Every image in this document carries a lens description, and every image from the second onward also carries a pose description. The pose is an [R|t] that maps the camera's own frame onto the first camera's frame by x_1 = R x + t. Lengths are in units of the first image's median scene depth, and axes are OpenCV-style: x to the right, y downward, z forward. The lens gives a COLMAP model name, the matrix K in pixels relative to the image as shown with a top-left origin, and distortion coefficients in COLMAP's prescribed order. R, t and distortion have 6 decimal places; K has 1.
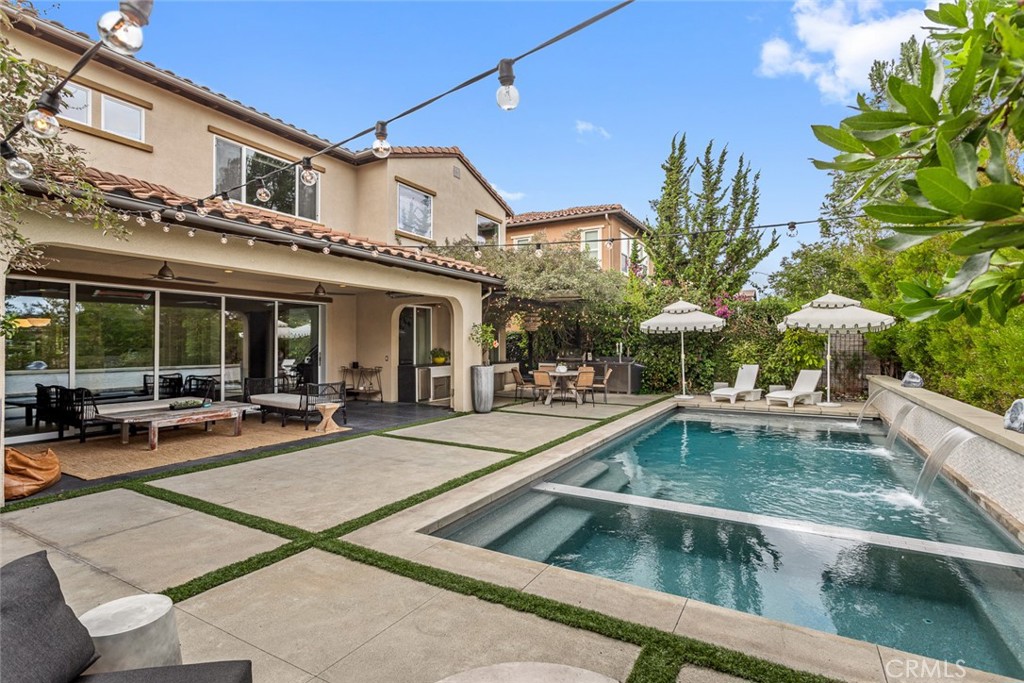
lens RADIAL K [[491.8, 0, 512.0], [0, 491.8, 336.9], [0, 0, 1]] dist [0.001520, 0.000251]
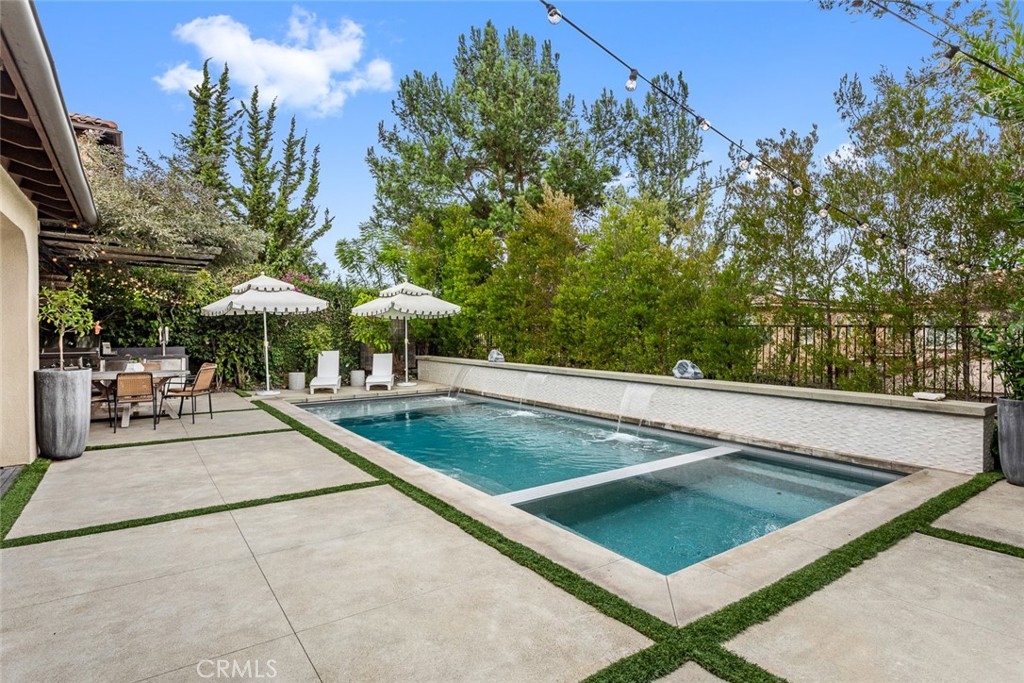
lens RADIAL K [[538.1, 0, 514.1], [0, 538.1, 334.6], [0, 0, 1]] dist [-0.001068, -0.000121]
pose [[0.418861, -0.009156, 0.908004, -0.390753], [-0.011754, 0.999811, 0.015504, 0.006915], [-0.907974, -0.017167, 0.418674, 0.328711]]
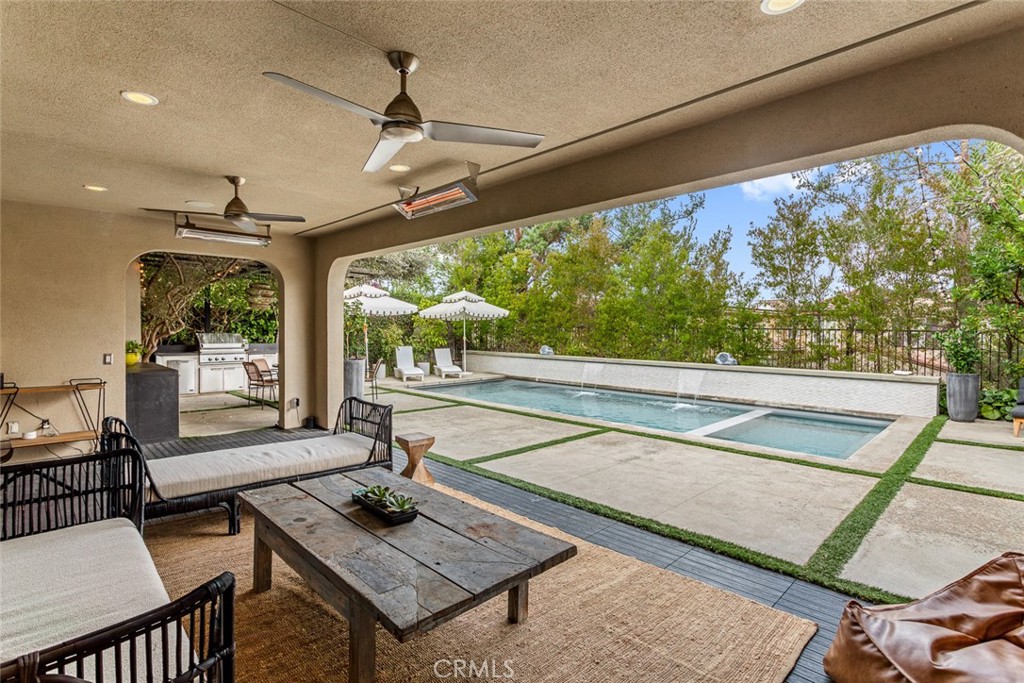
lens RADIAL K [[491.8, 0, 512.0], [0, 491.8, 336.9], [0, 0, 1]] dist [0.001520, 0.000251]
pose [[0.272390, -0.017455, 0.962029, -0.705802], [-0.018080, 0.999566, 0.023255, 0.005005], [-0.962017, -0.023728, 0.271956, 0.589310]]
